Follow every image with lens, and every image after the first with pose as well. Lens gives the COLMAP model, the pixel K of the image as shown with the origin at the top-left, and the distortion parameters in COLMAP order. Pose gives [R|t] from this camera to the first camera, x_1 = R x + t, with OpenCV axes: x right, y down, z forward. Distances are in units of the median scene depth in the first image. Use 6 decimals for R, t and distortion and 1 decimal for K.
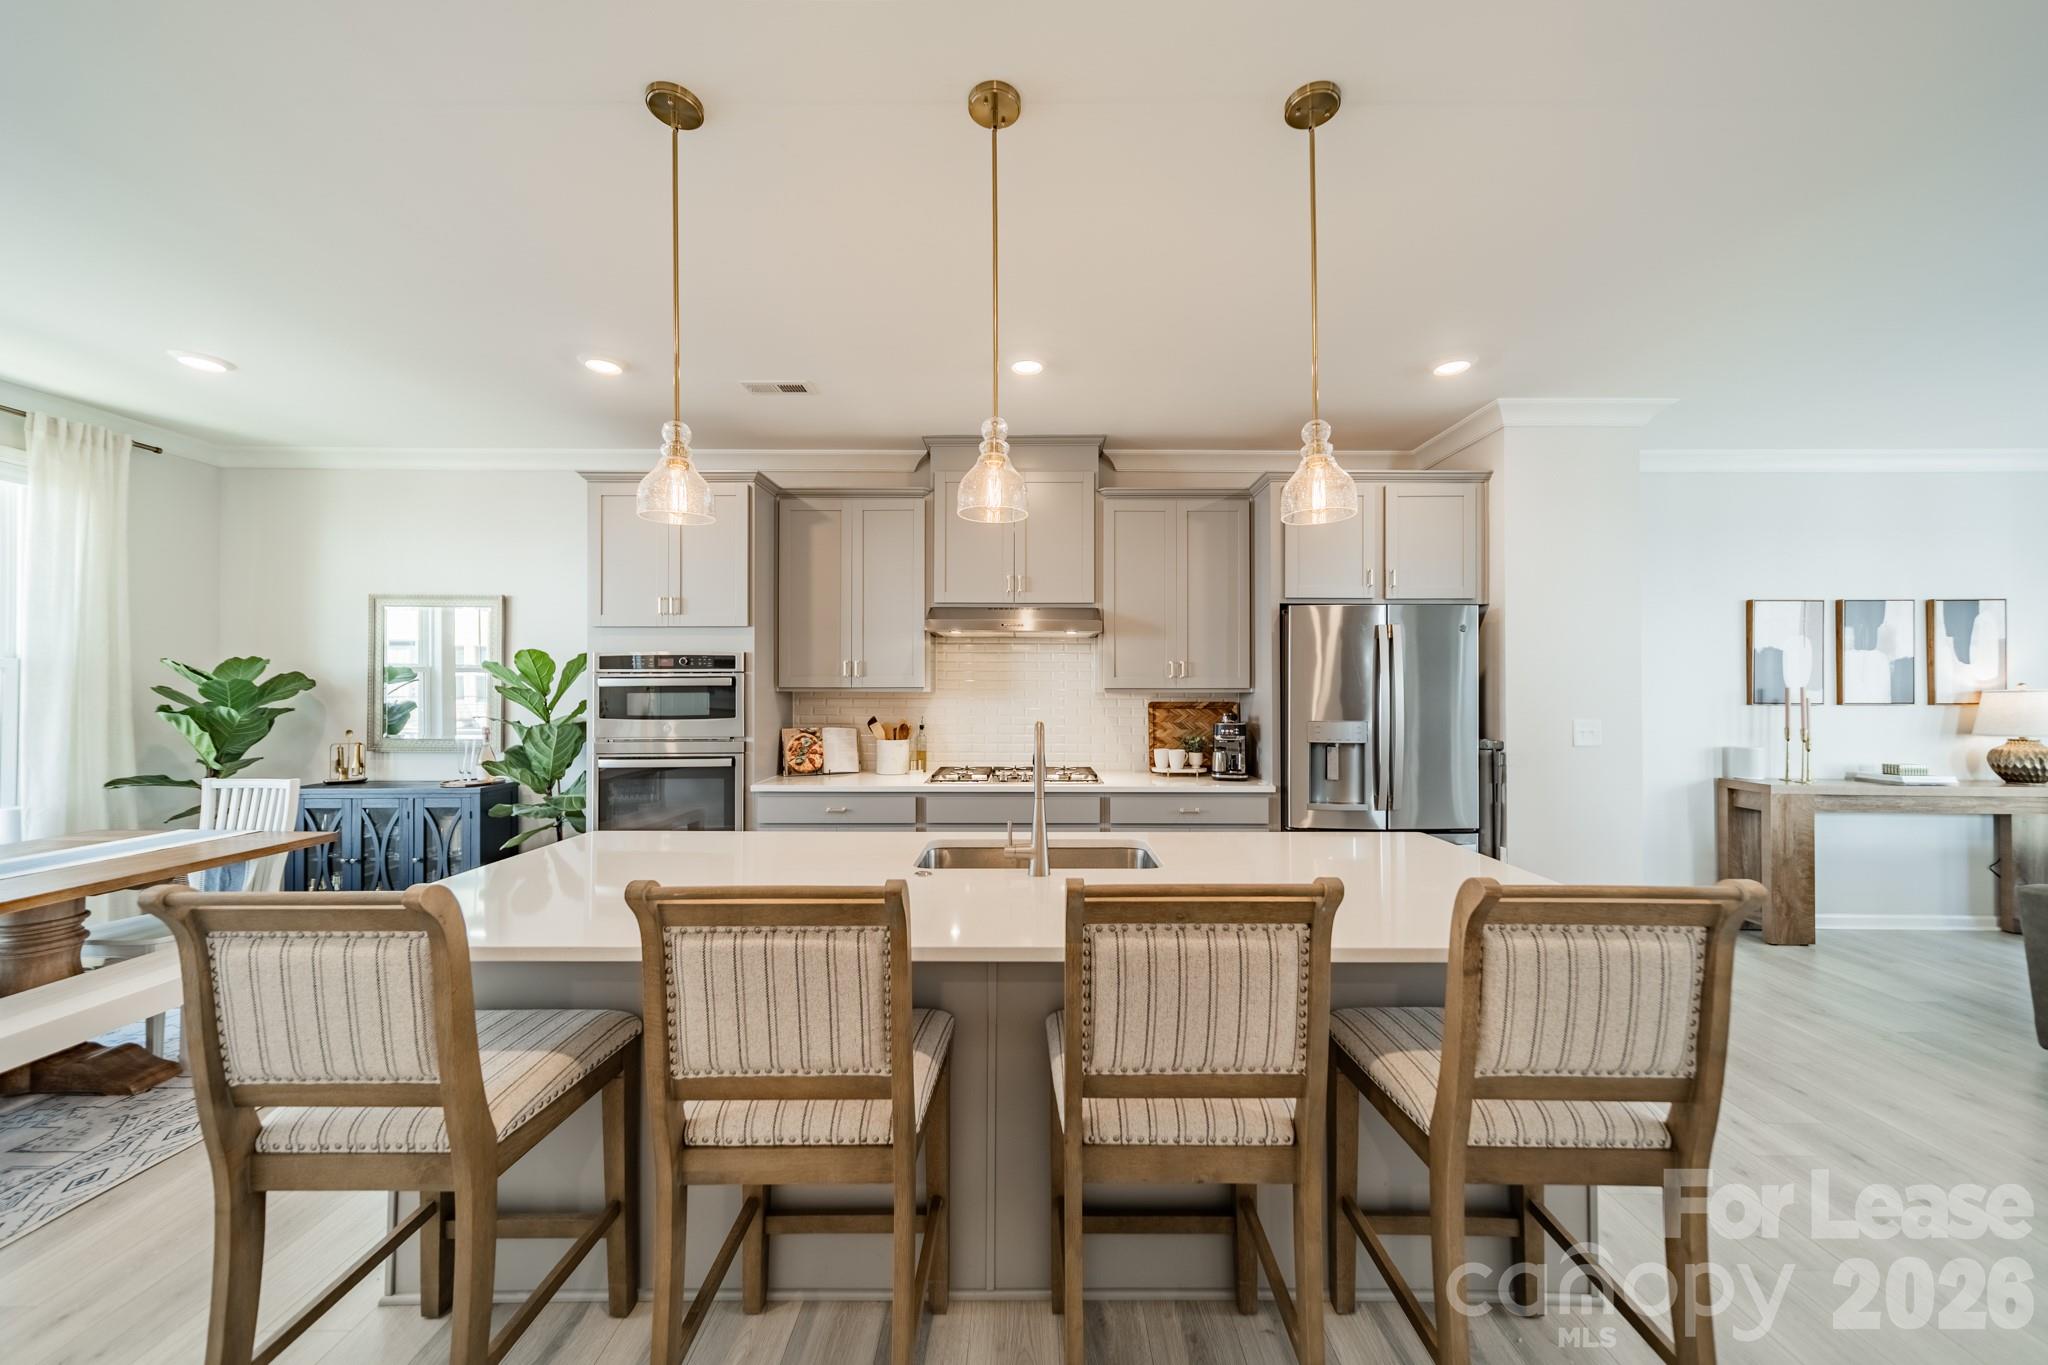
lens RADIAL K [[723.6, 0, 1022.9], [0, 723.6, 677.9], [0, 0, 1]] dist [0.010408, 0.000392]
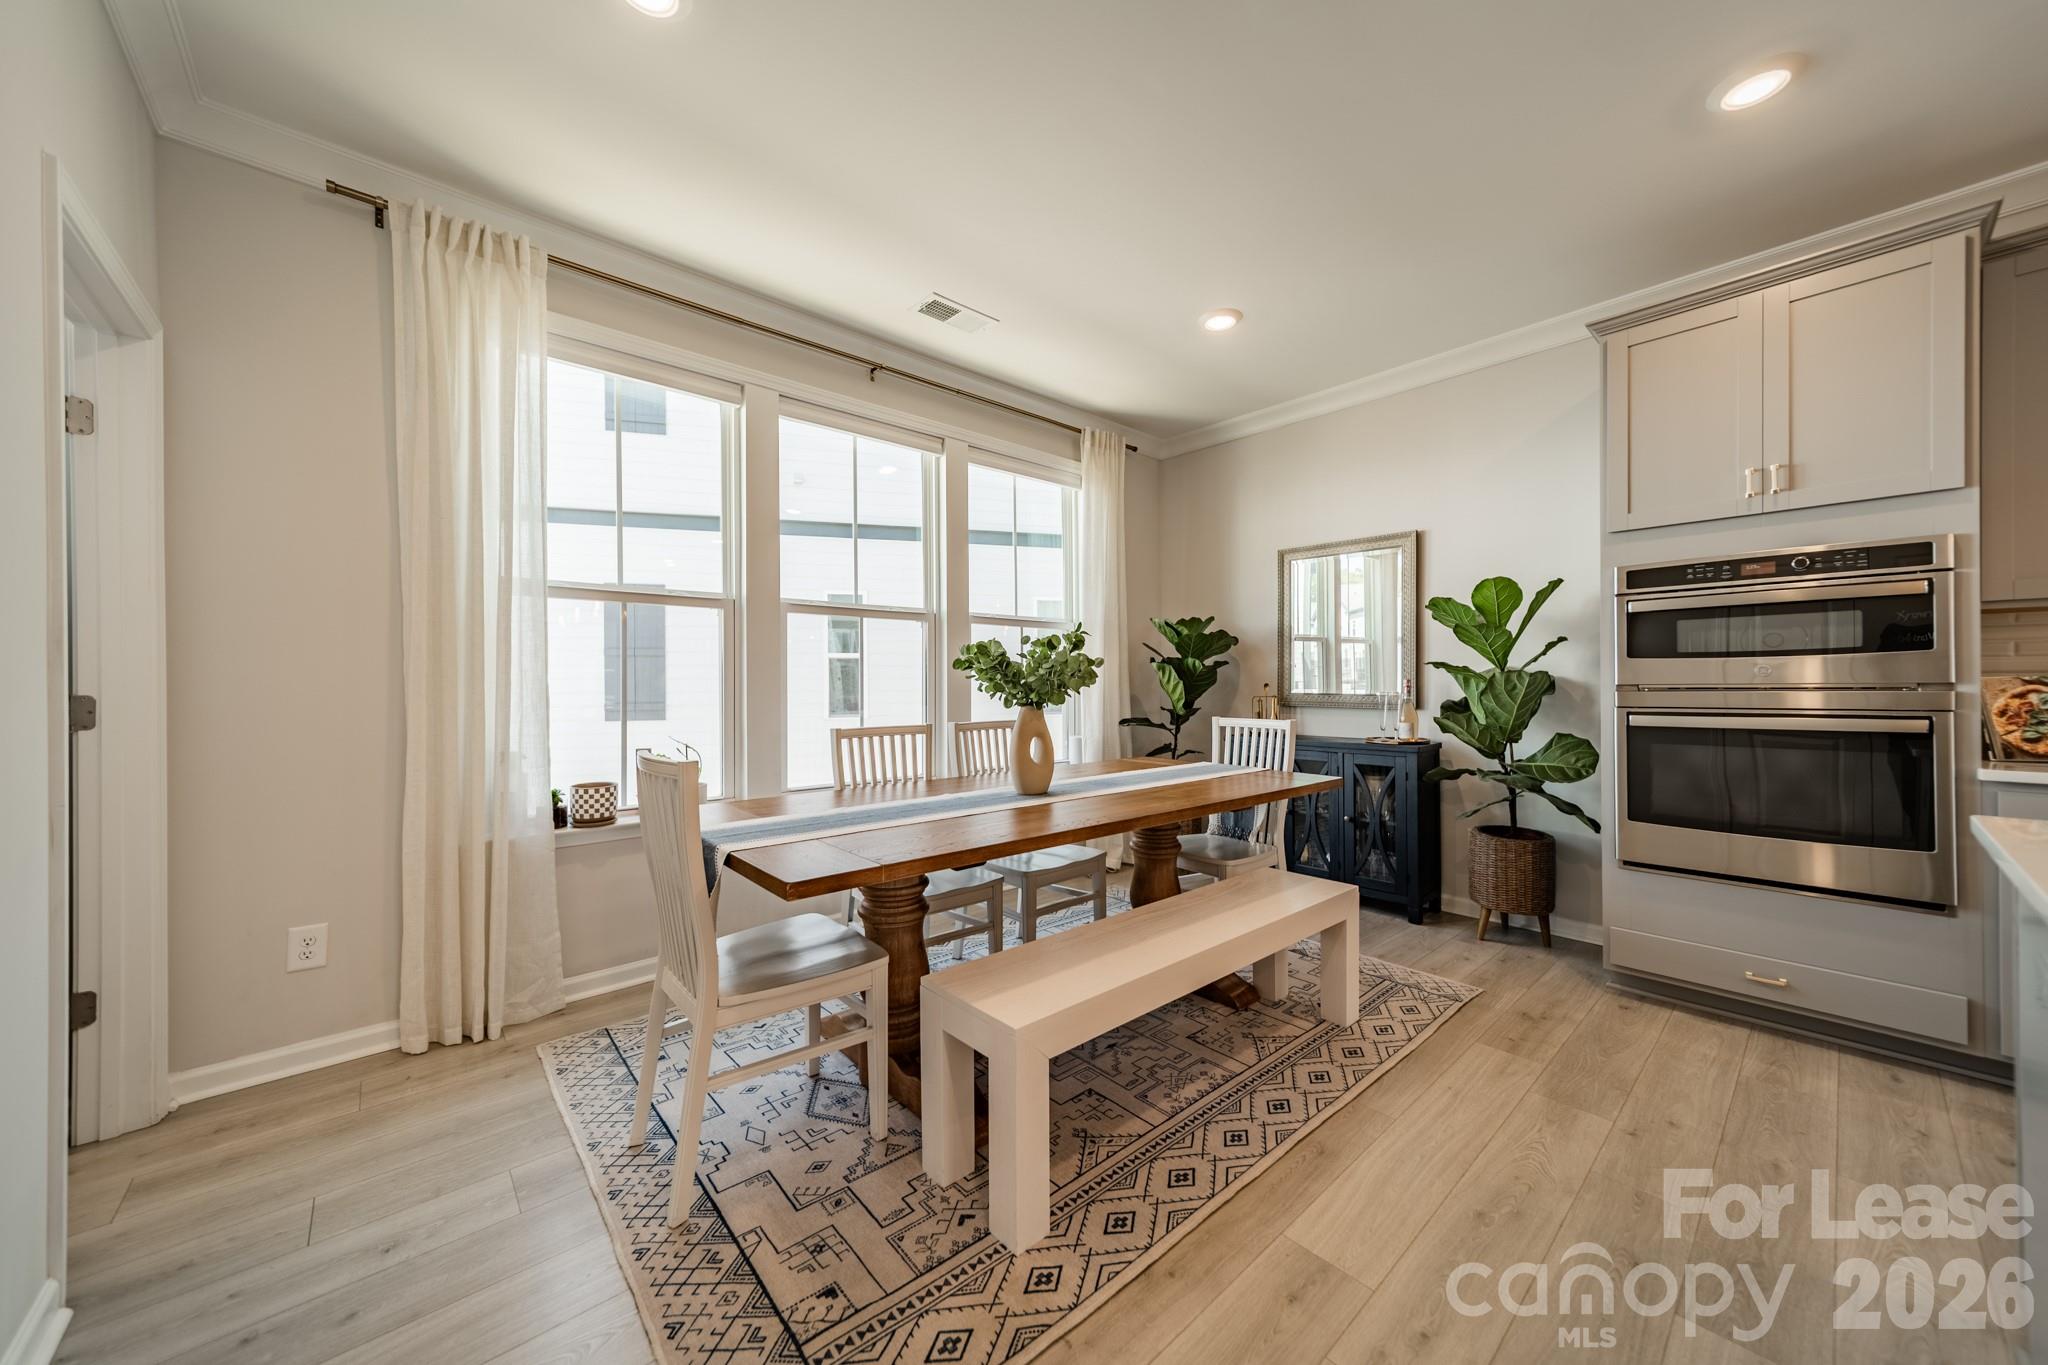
lens RADIAL K [[723.6, 0, 1025.9], [0, 723.6, 683.5], [0, 0, 1]] dist [0.010408, 0.000392]
pose [[0.664187, -0.003866, -0.747557, -0.430855], [0.015188, 0.999850, 0.008324, 0.064756], [0.747412, -0.016882, 0.664146, 0.076455]]
